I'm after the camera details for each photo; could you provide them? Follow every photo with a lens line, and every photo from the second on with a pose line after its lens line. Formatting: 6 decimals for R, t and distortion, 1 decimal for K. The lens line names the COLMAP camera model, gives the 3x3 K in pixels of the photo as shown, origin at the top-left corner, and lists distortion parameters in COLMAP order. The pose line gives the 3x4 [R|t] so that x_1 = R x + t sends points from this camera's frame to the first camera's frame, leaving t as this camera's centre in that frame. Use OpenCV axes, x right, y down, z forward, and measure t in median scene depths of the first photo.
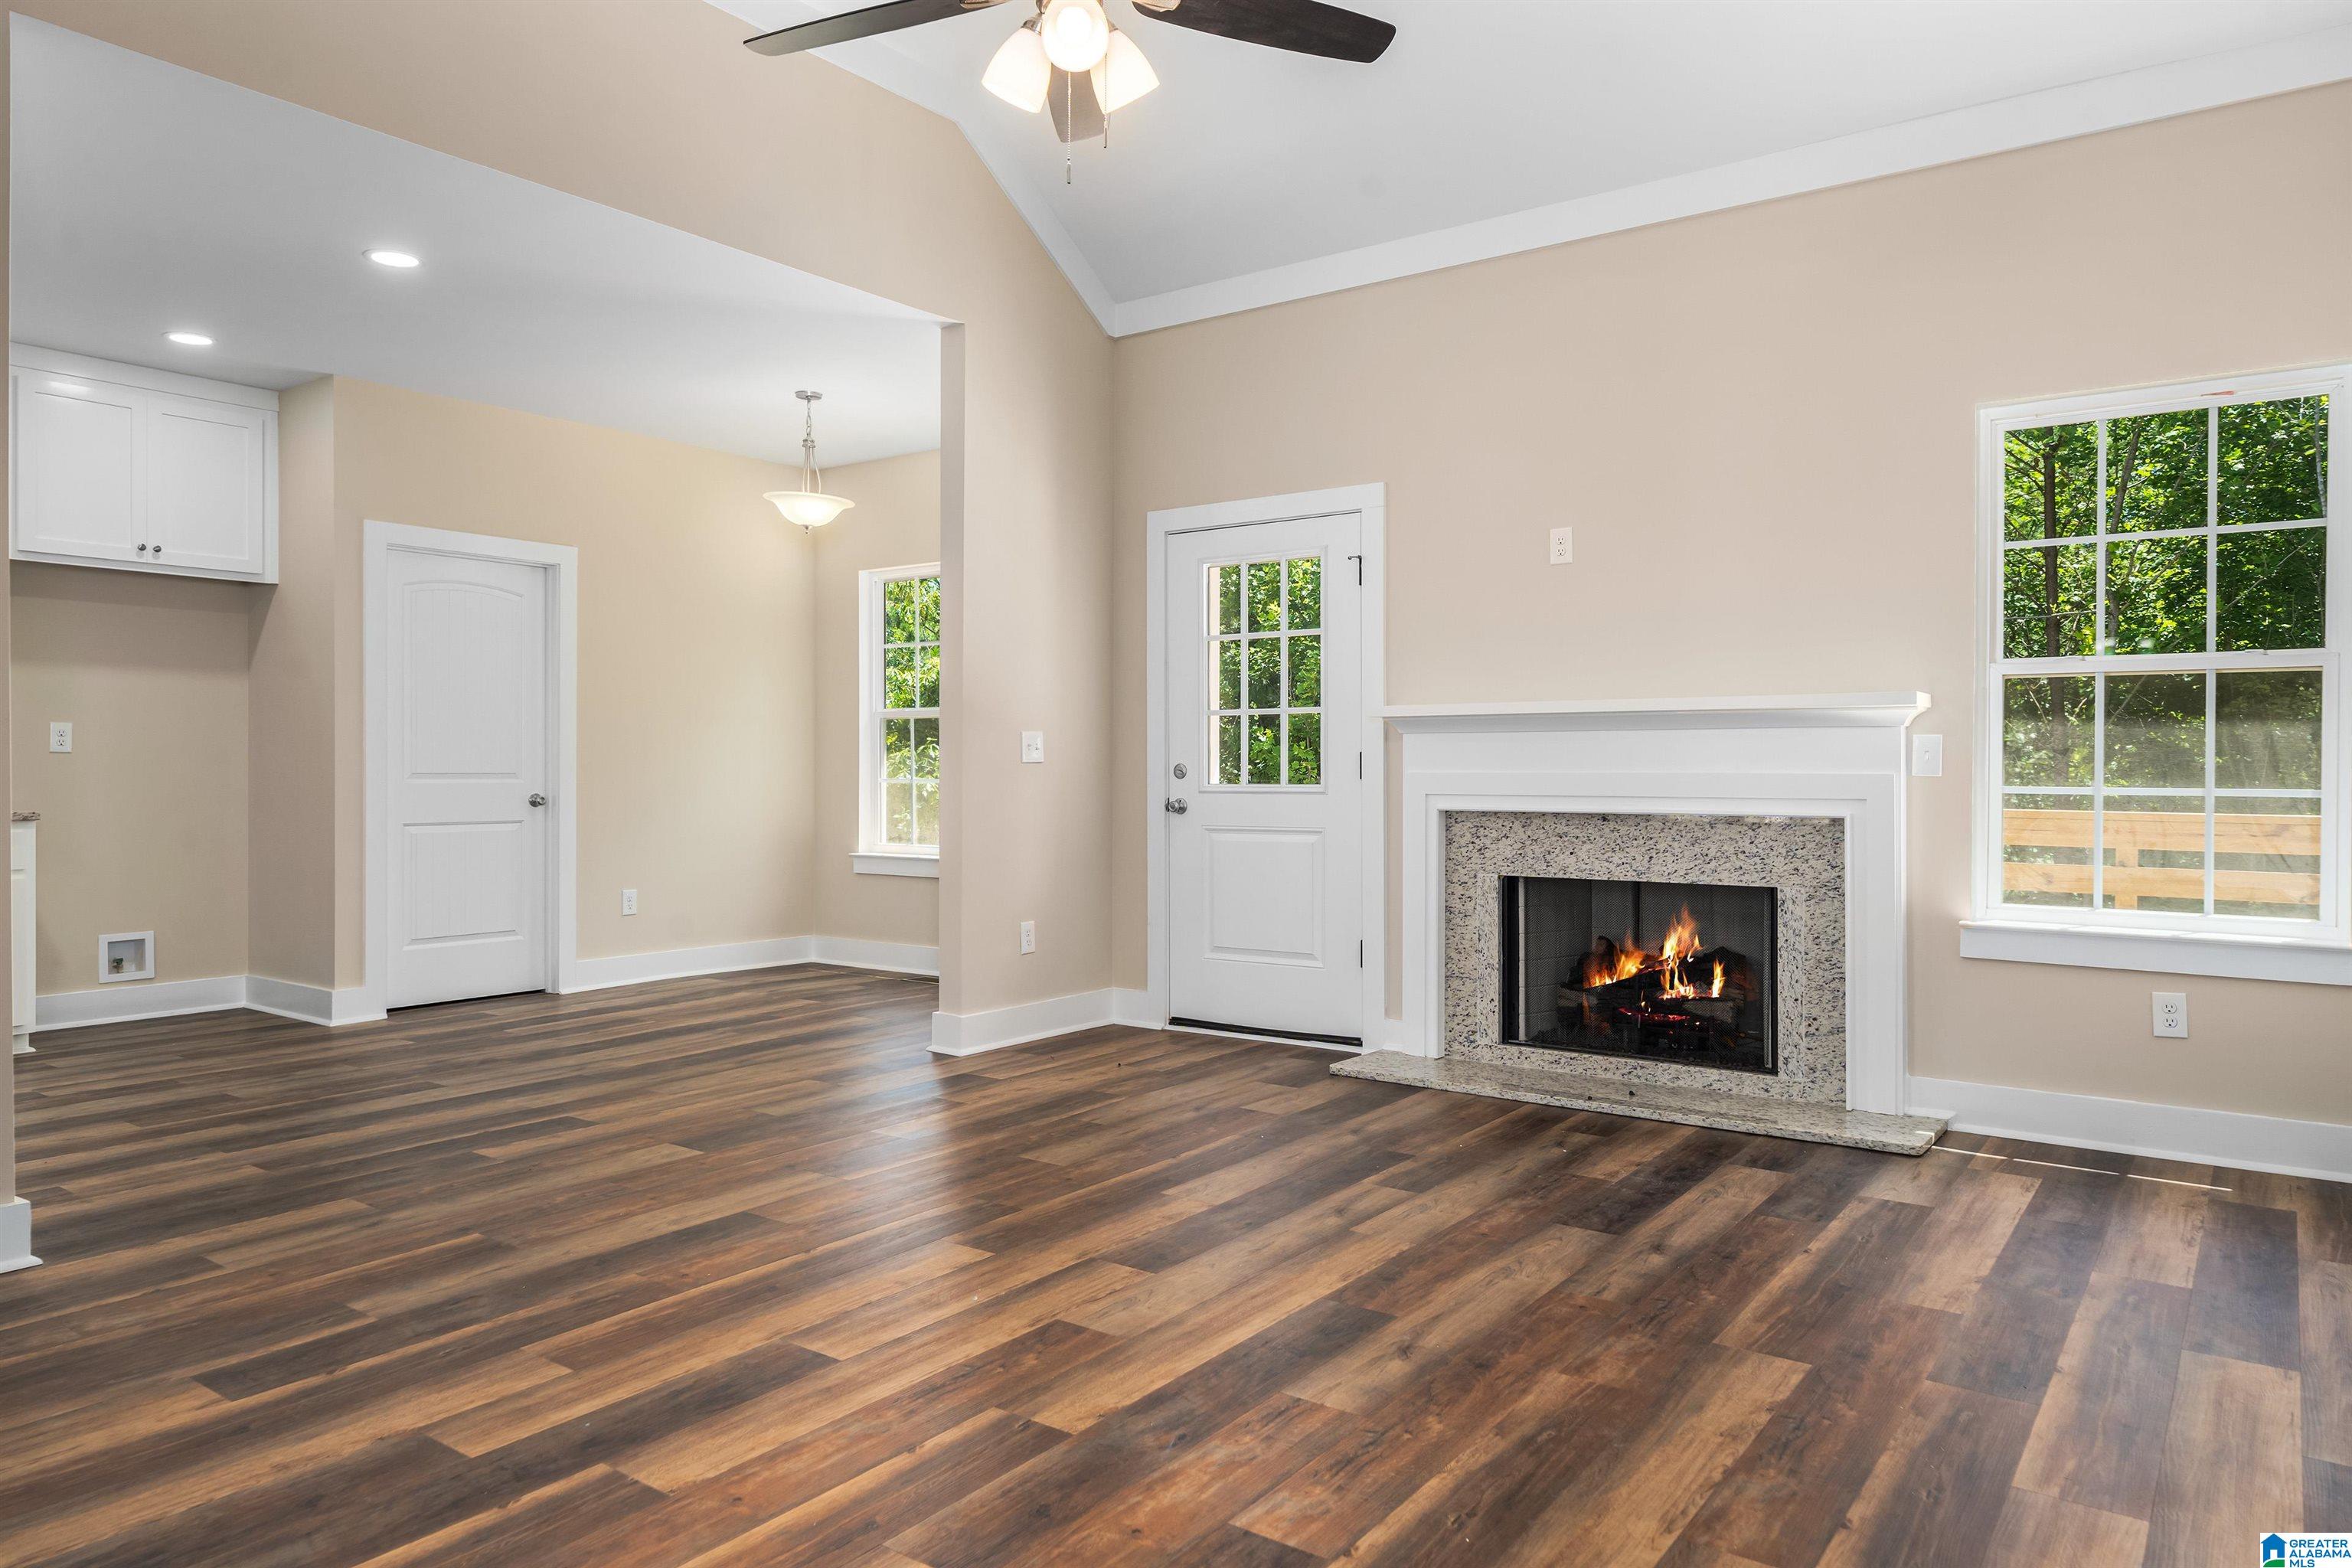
lens RADIAL K [[1510.7, 0, 1152.1], [0, 1510.7, 768.0], [0, 0, 1]] dist [-0.000557, 0.003005]
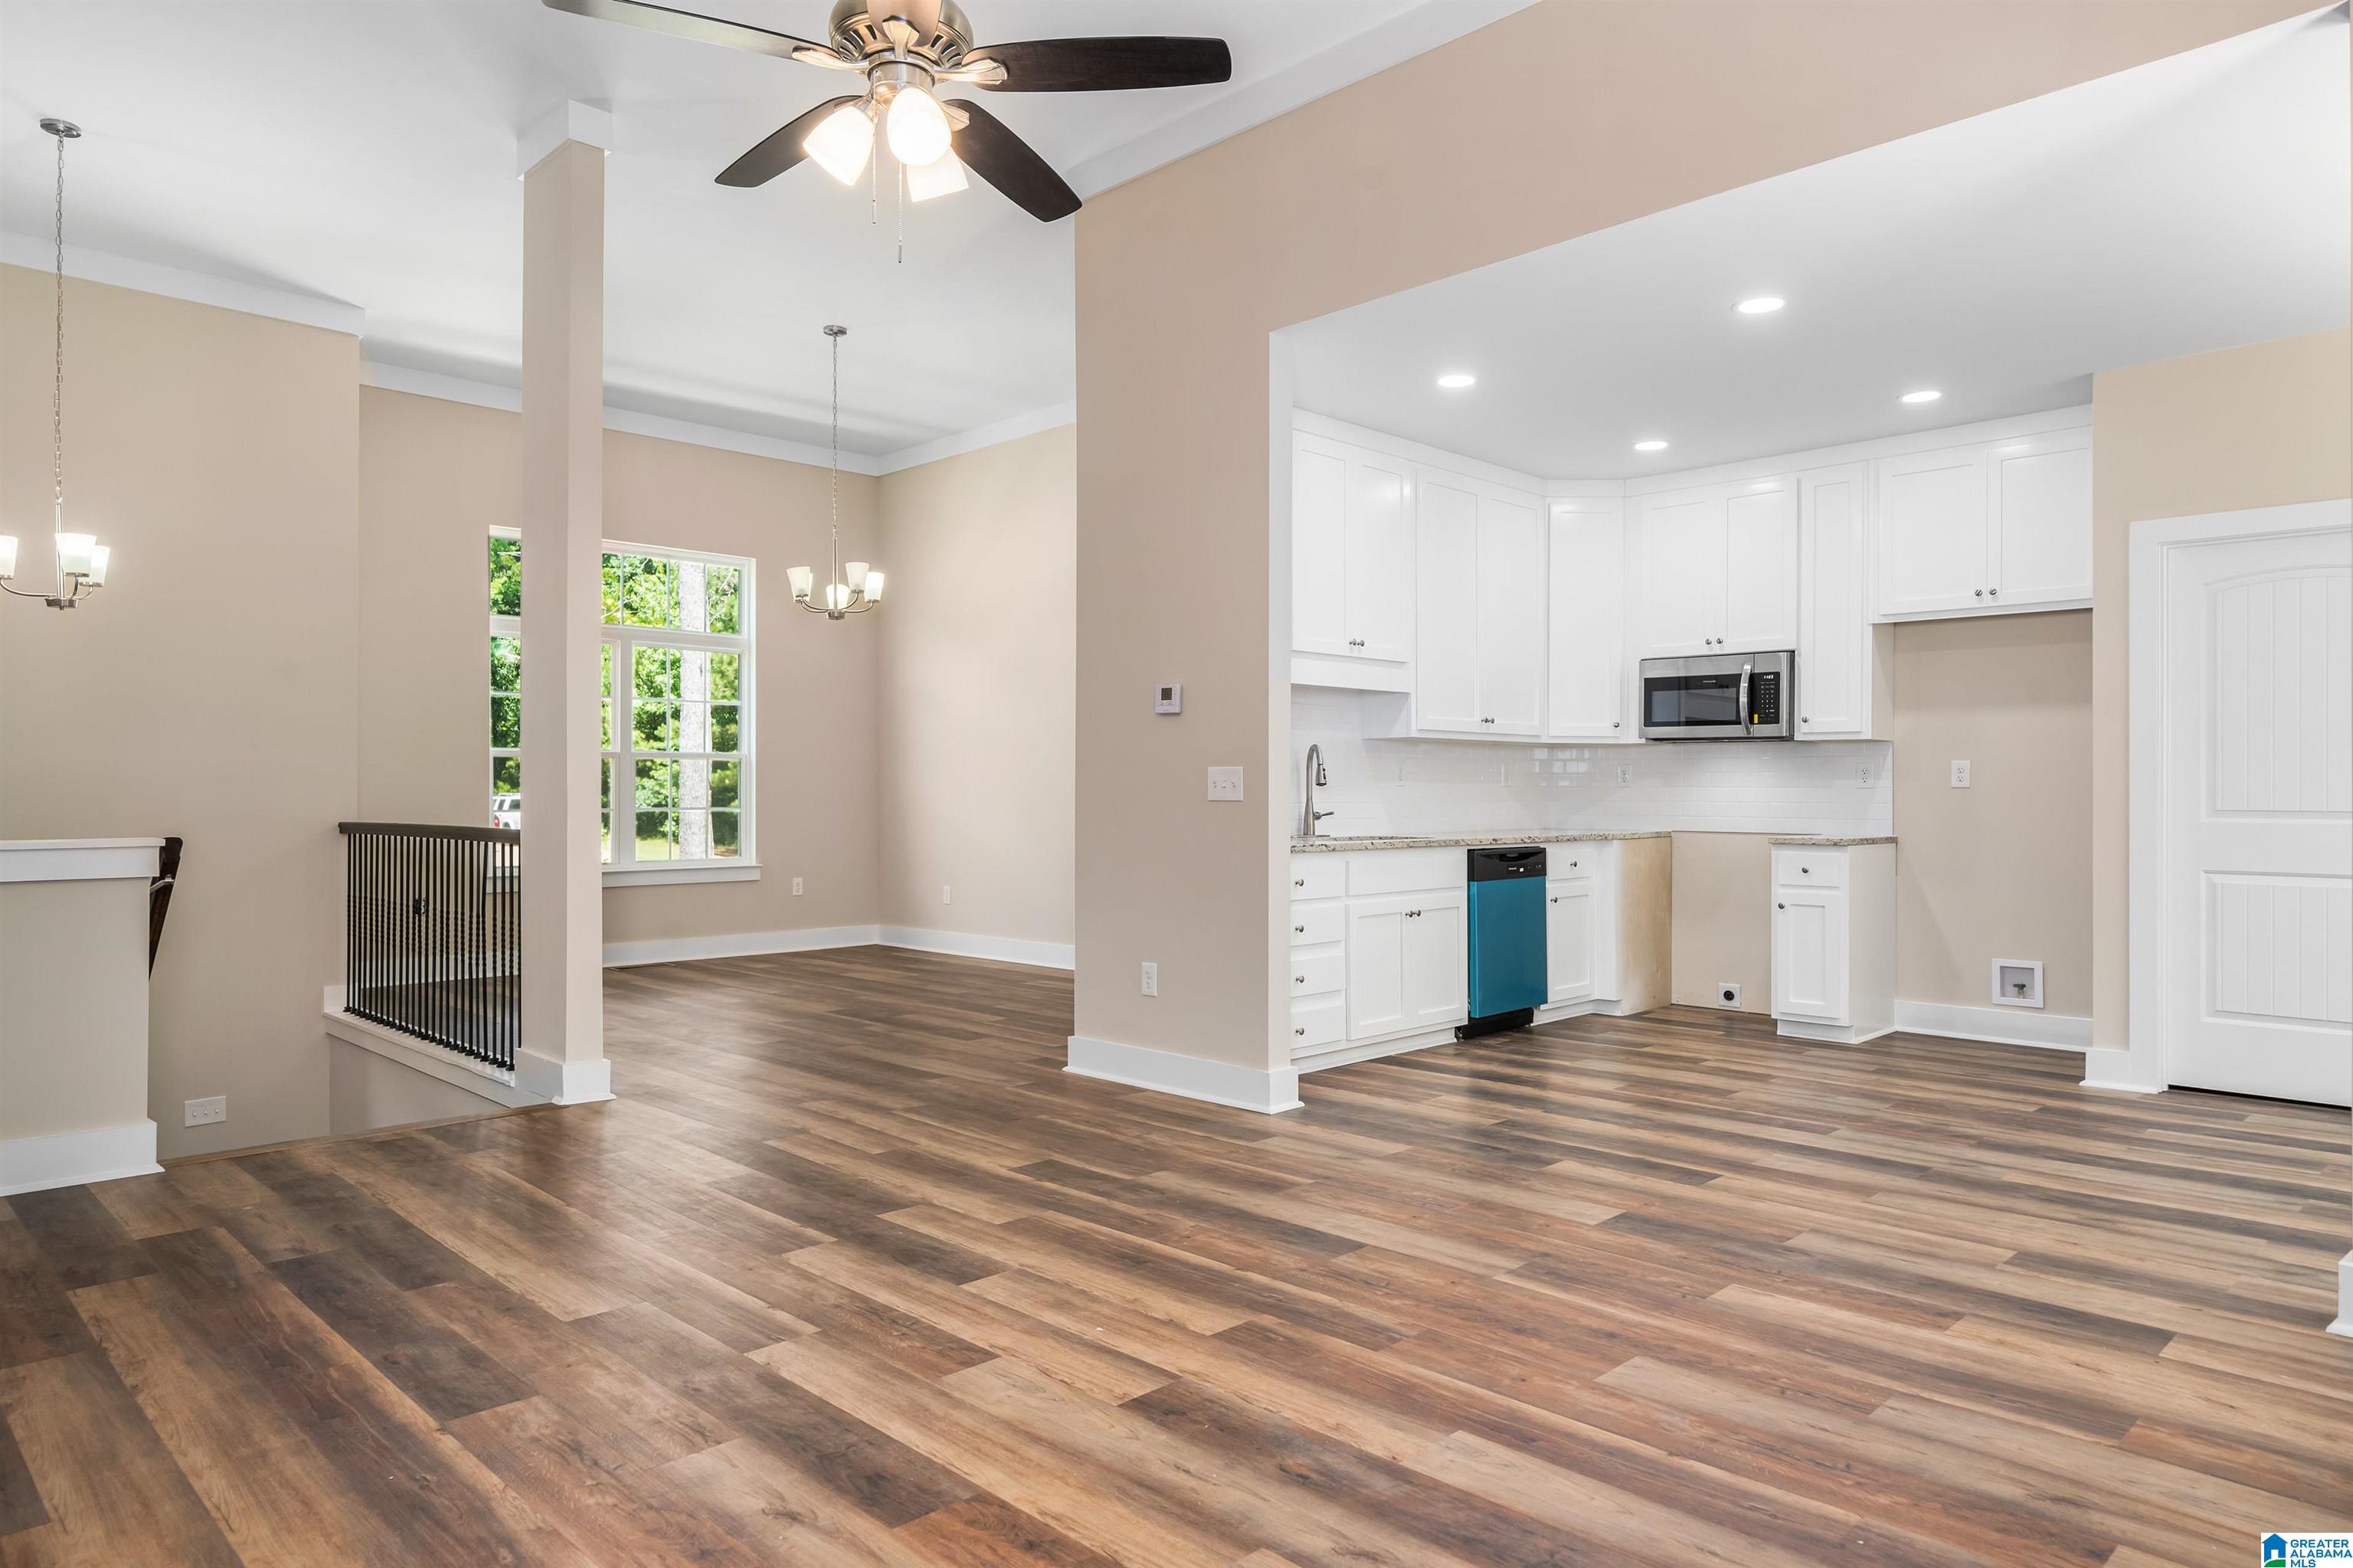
lens RADIAL K [[1439.7, 0, 1175.1], [0, 1439.7, 788.7], [0, 0, 1]] dist [0.000295, 0.000646]
pose [[-0.143377, -0.003974, -0.989660, 0.716038], [-0.002786, 0.999990, -0.003612, -0.006922], [0.989664, 0.002239, -0.143387, 1.032290]]
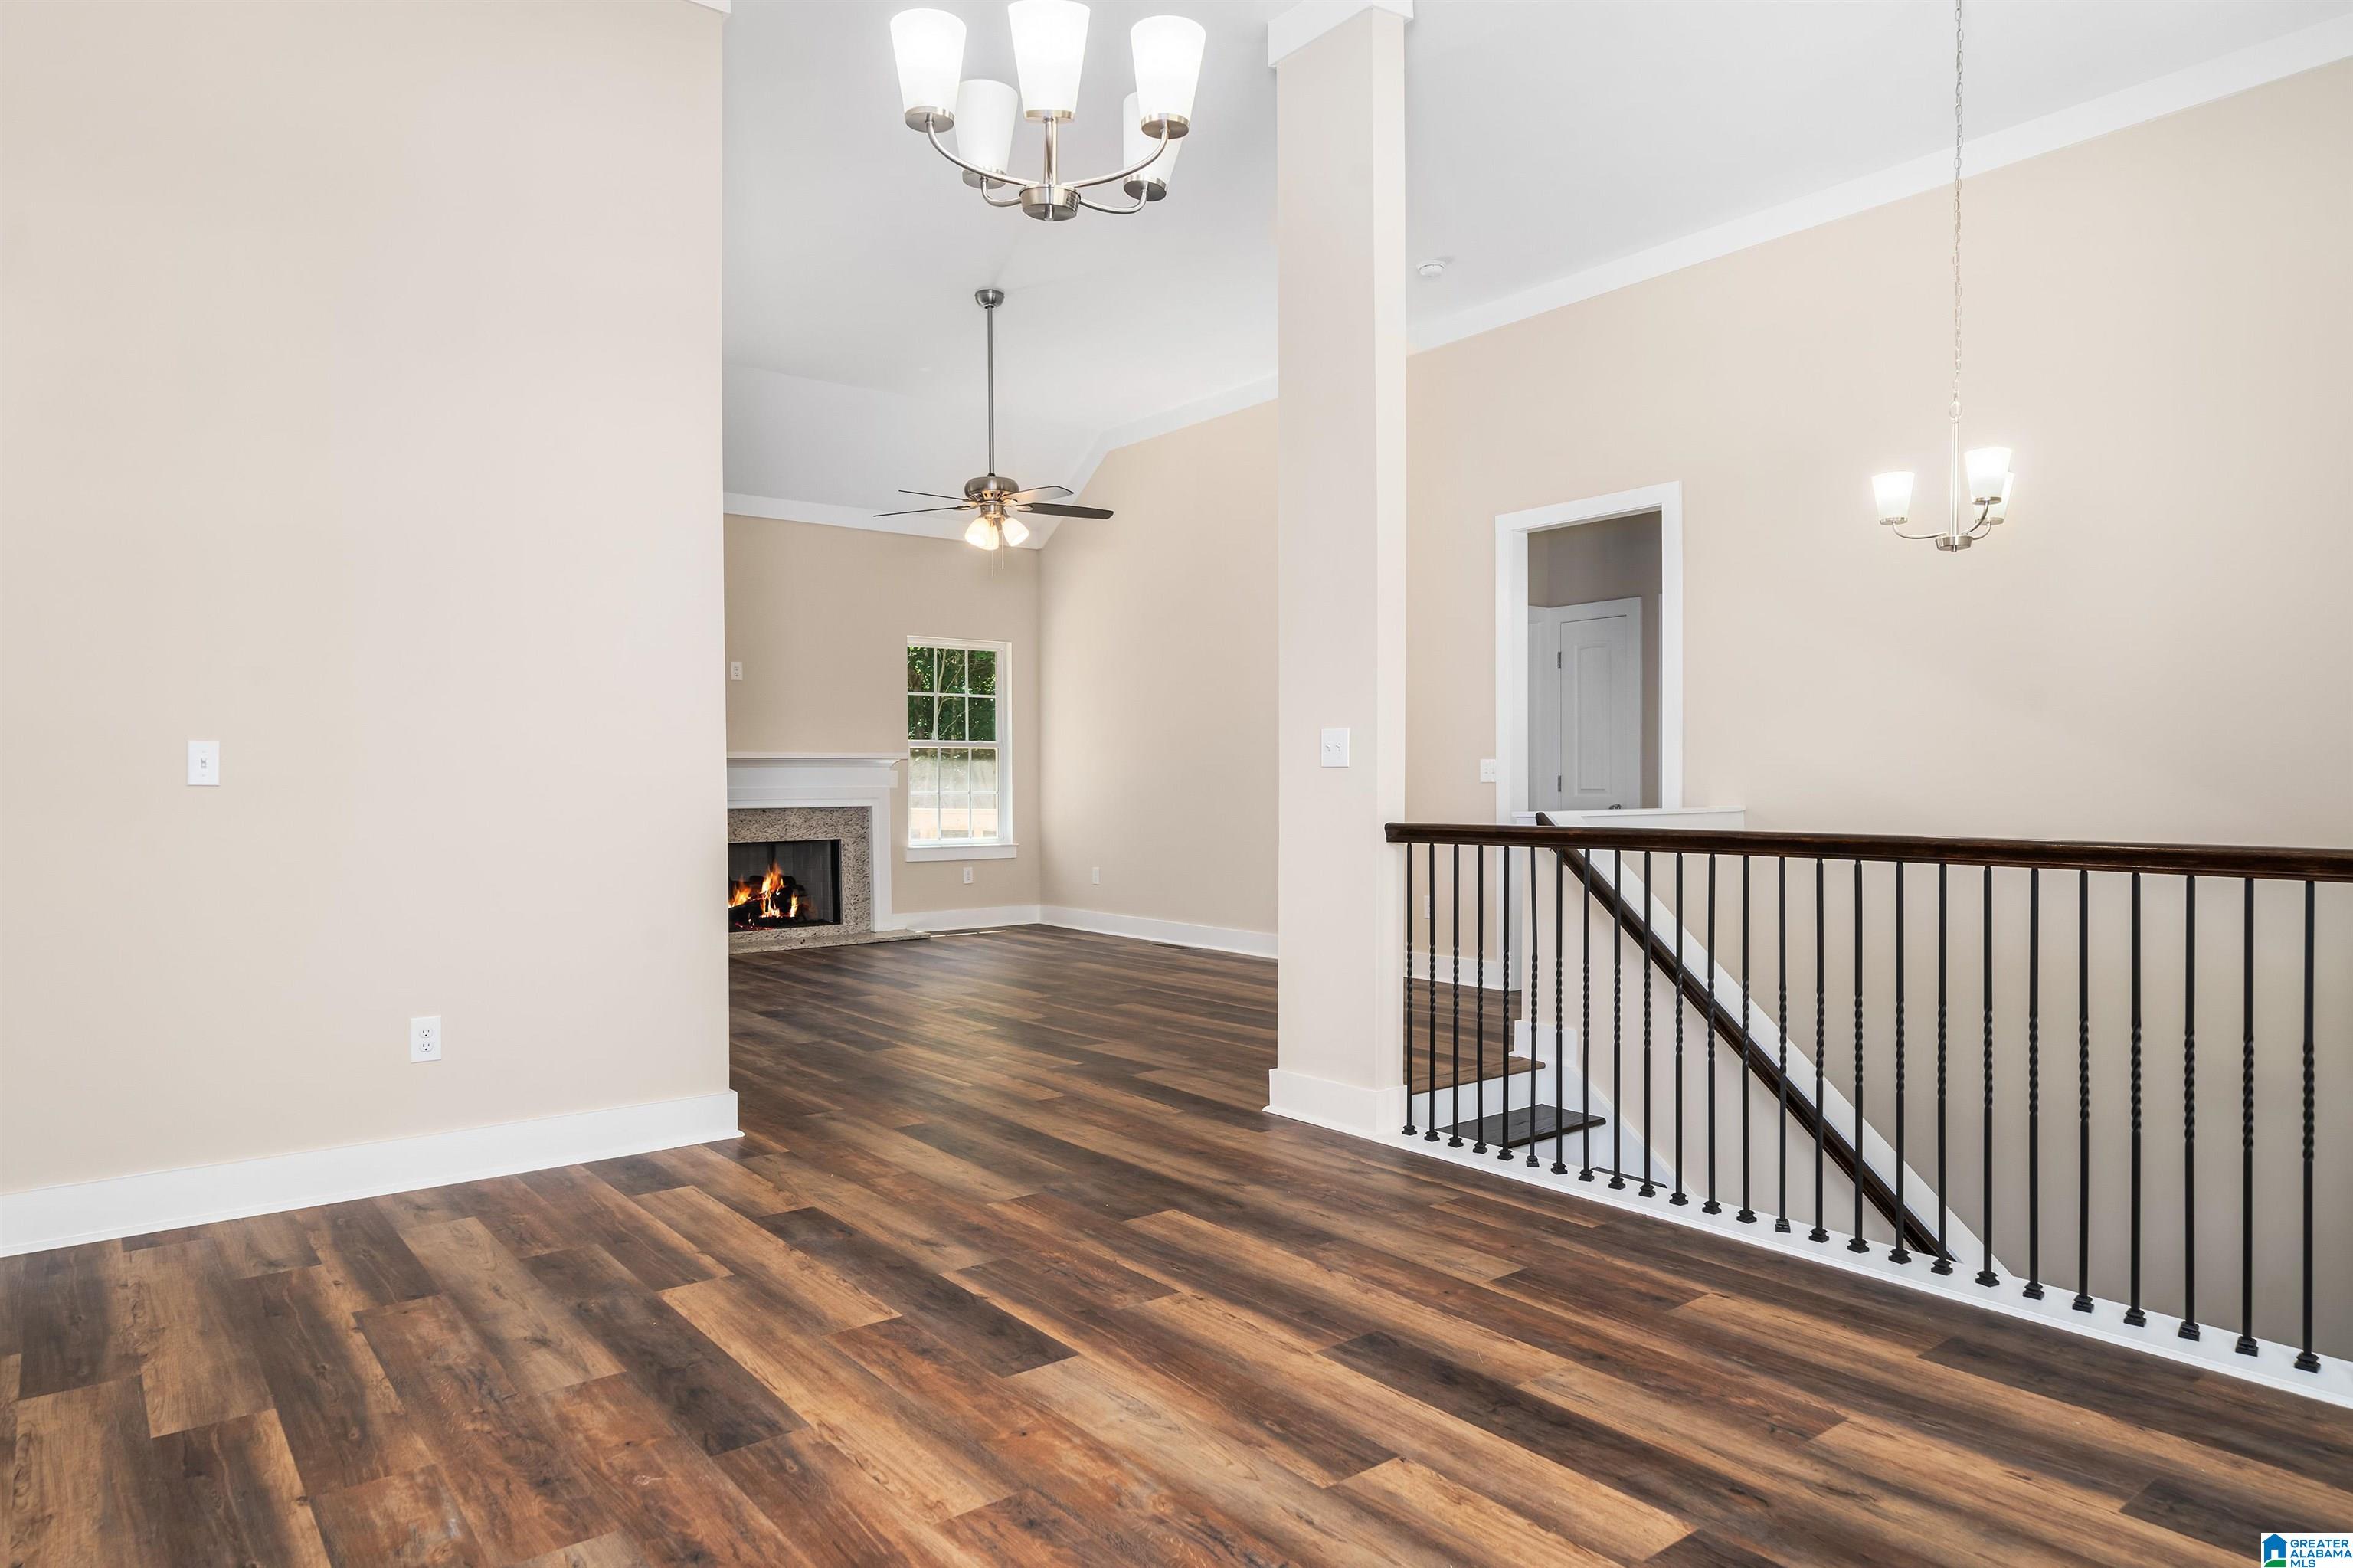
lens RADIAL K [[1439.7, 0, 1155.6], [0, 1439.7, 797.1], [0, 0, 1]] dist [0.000295, 0.000646]
pose [[0.265555, -0.007916, 0.964063, -1.986408], [0.005573, 0.999962, 0.006675, 0.008765], [-0.964080, 0.003600, 0.265589, -0.007220]]
